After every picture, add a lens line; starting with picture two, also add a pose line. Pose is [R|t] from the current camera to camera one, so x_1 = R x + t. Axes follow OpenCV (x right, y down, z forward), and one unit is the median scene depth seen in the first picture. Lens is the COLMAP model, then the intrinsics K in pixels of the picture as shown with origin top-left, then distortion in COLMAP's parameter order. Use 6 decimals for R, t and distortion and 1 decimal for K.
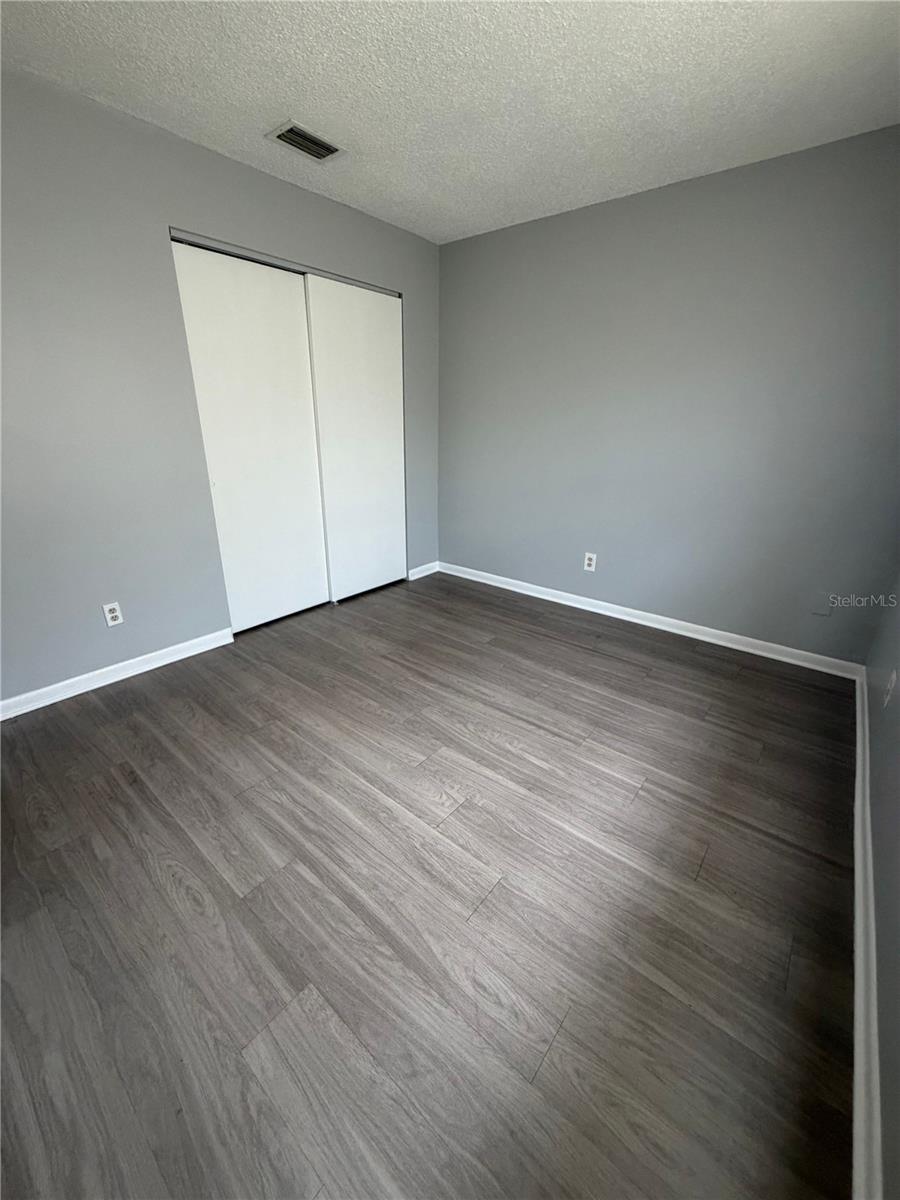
lens RADIAL K [[479.2, 0, 453.0], [0, 479.2, 594.7], [0, 0, 1]] dist [0.001264, -0.000022]
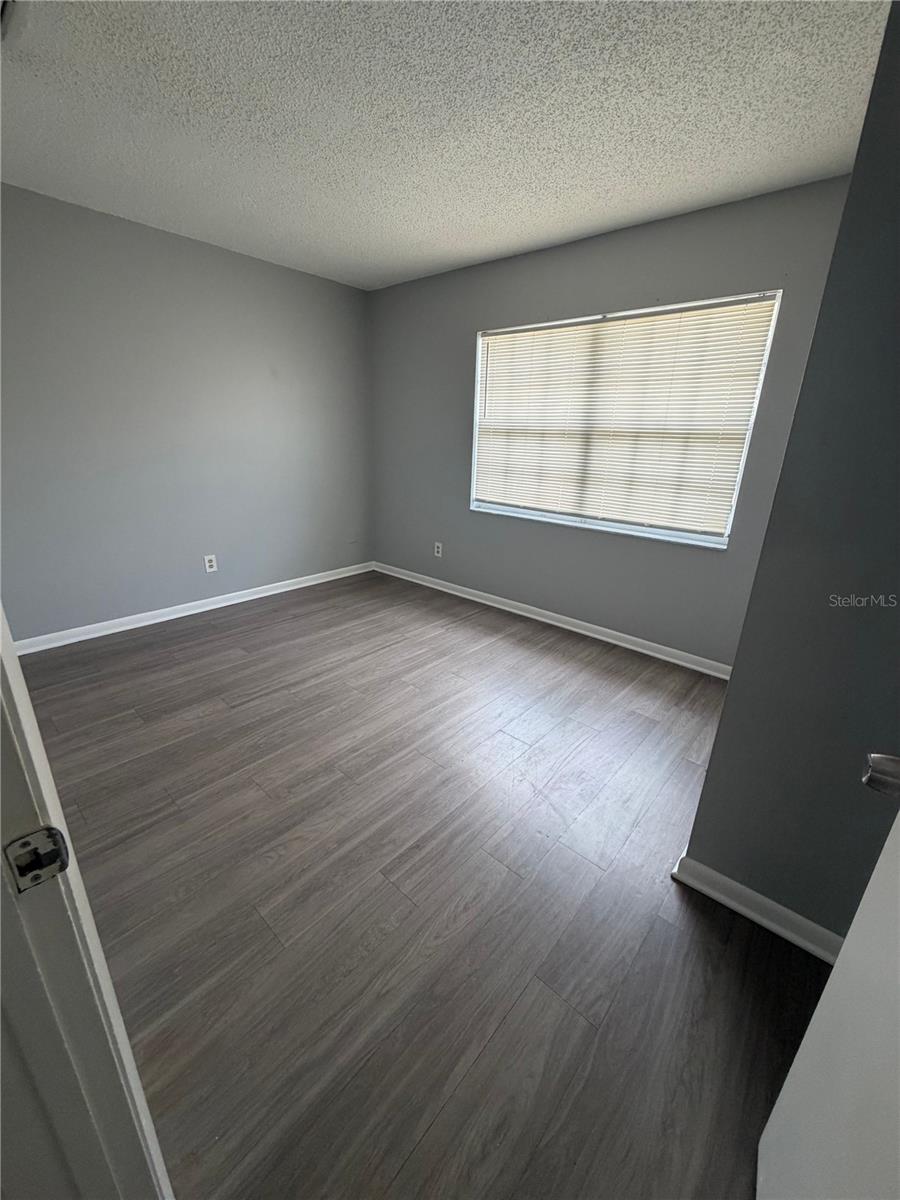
lens RADIAL K [[479.2, 0, 453.0], [0, 479.2, 594.7], [0, 0, 1]] dist [0.001264, -0.000022]
pose [[0.035701, -0.334919, 0.941570, -1.031189], [0.319057, 0.896684, 0.306855, -0.228716], [-0.947063, 0.289460, 0.138870, 0.504845]]
